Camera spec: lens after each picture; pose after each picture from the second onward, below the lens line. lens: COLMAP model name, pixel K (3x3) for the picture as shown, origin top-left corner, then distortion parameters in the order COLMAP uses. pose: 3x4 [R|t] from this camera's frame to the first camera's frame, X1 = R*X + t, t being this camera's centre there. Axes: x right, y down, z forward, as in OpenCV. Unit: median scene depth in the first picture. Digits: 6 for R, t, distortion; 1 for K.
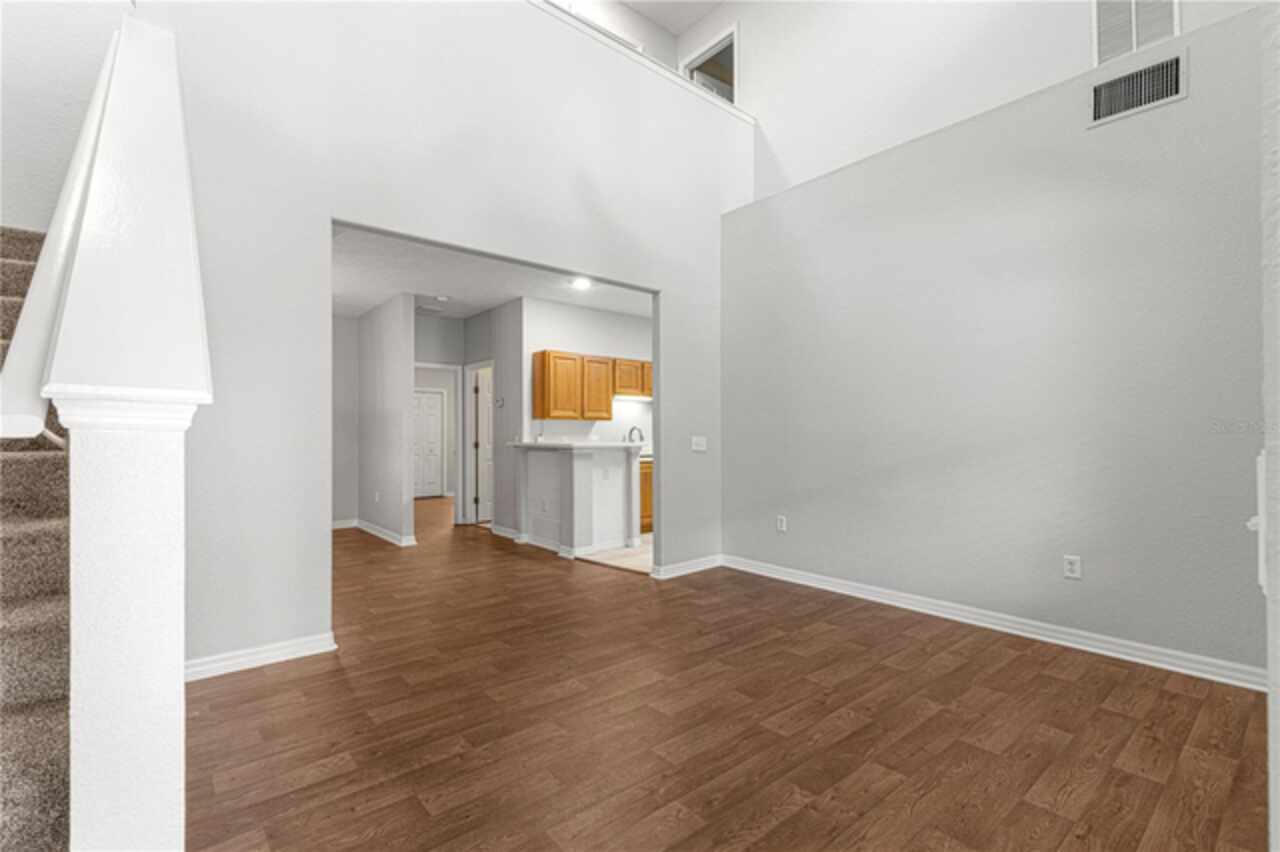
lens RADIAL K [[582.1, 0, 653.9], [0, 582.1, 430.2], [0, 0, 1]] dist [-0.000582, 0.000165]
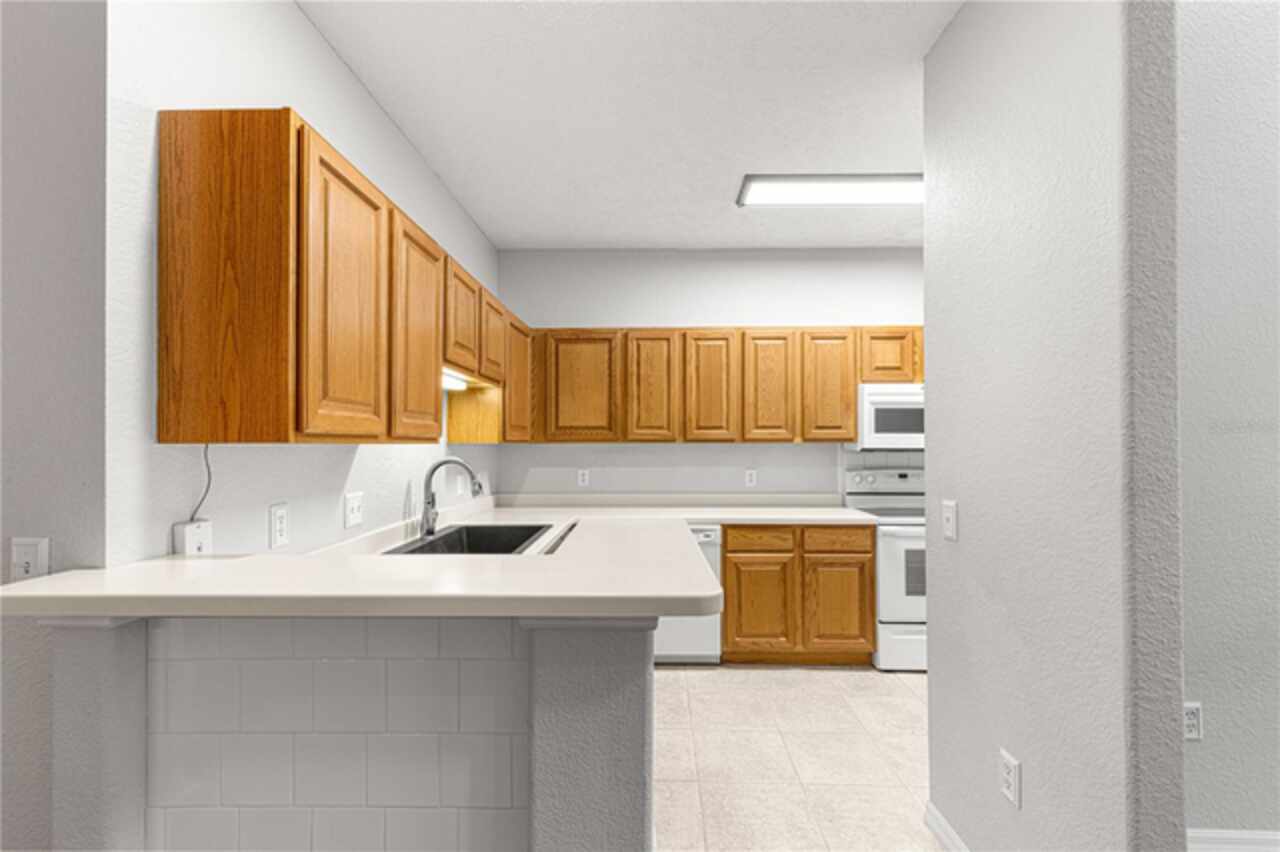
lens RADIAL K [[572.4, 0, 636.4], [0, 572.4, 433.1], [0, 0, 1]] dist [0.017711, 0.000593]
pose [[0.673757, 0.011022, 0.738871, -0.250604], [-0.008050, 0.999939, -0.007576, -0.022340], [-0.738909, -0.000844, 0.673805, 0.758827]]
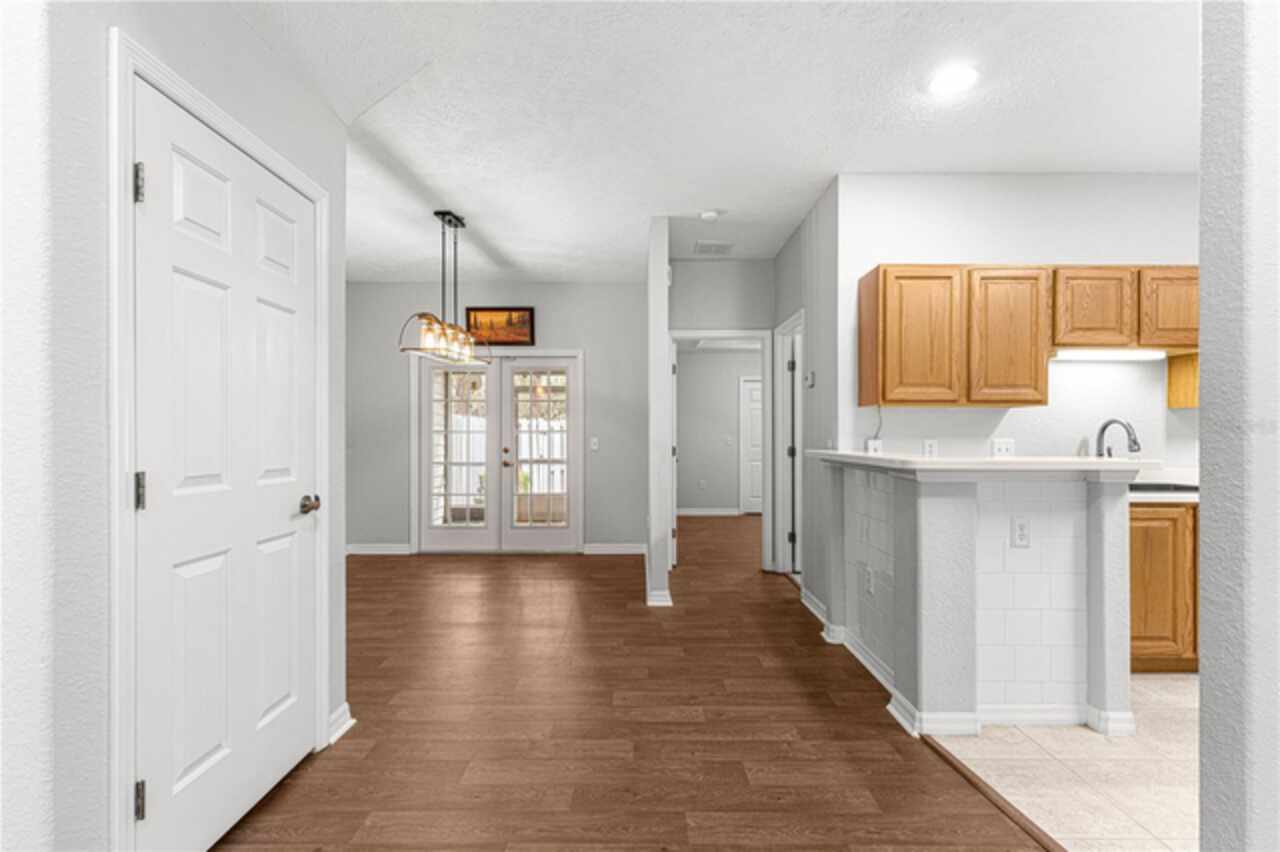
lens RADIAL K [[572.9, 0, 635.3], [0, 572.9, 436.6], [0, 0, 1]] dist [0.002183, 0.000348]
pose [[0.747995, 0.004549, -0.663689, -0.016762], [0.003712, 0.999932, 0.011037, 0.001767], [0.663694, -0.010720, 0.747928, 0.487251]]
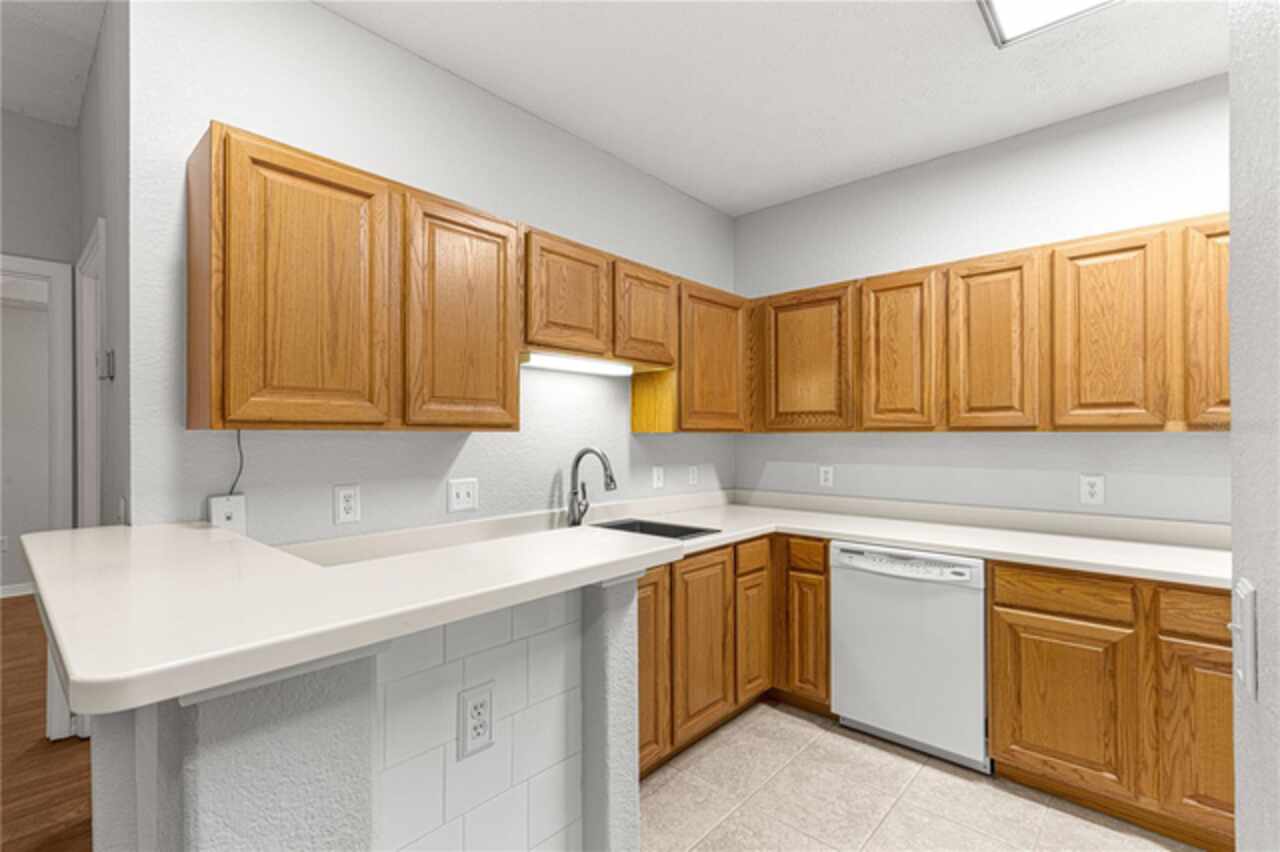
lens RADIAL K [[570.0, 0, 645.2], [0, 570.0, 429.8], [0, 0, 1]] dist [0.005597, 0.000070]
pose [[0.992402, 0.000334, 0.123035, -0.046375], [-0.000695, 0.999996, 0.002888, -0.019764], [-0.123033, -0.002952, 0.992398, 0.747430]]
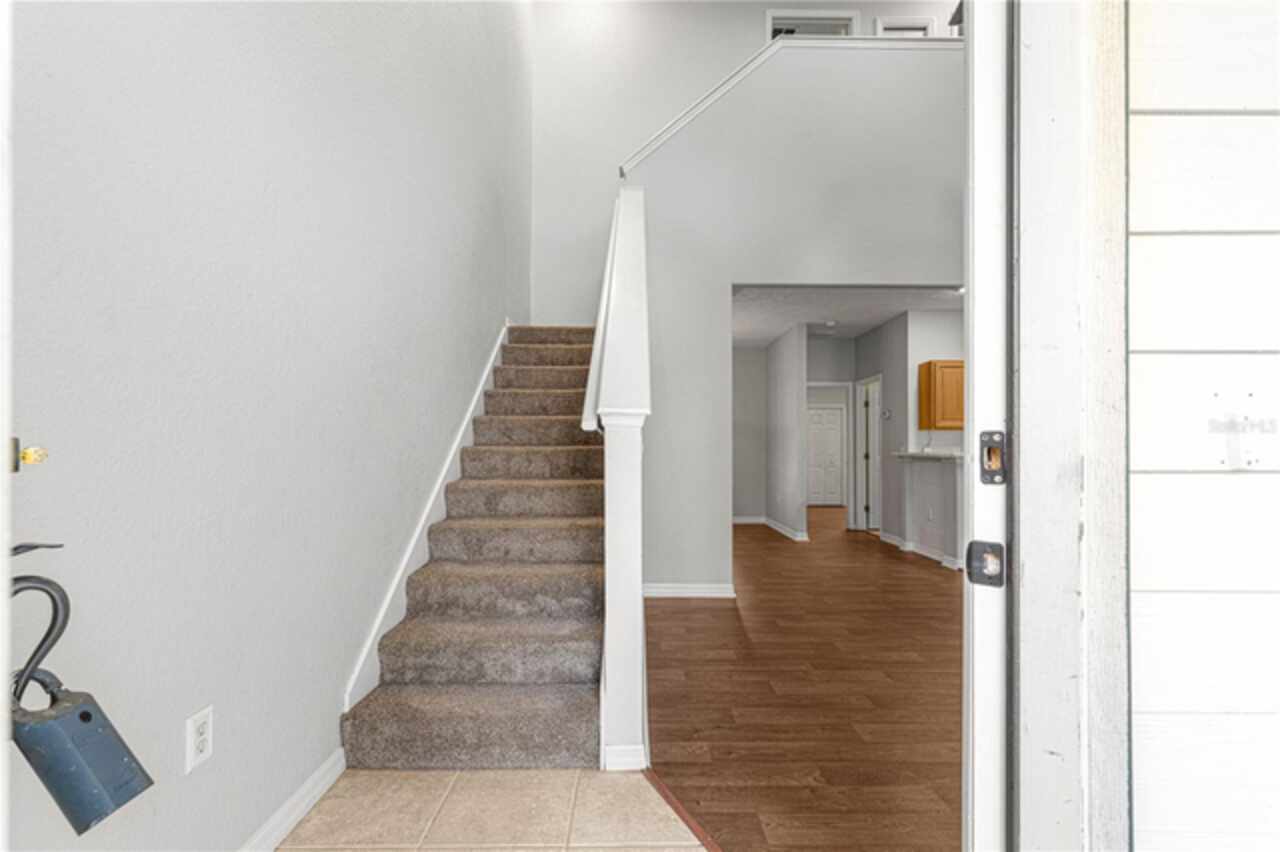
lens RADIAL K [[583.4, 0, 639.0], [0, 583.4, 447.0], [0, 0, 1]] dist [0.000065, -0.000008]
pose [[0.760833, -0.002687, -0.648942, 0.080965], [0.002869, 0.999996, -0.000777, 0.010114], [0.648941, -0.001271, 0.760838, -0.089967]]
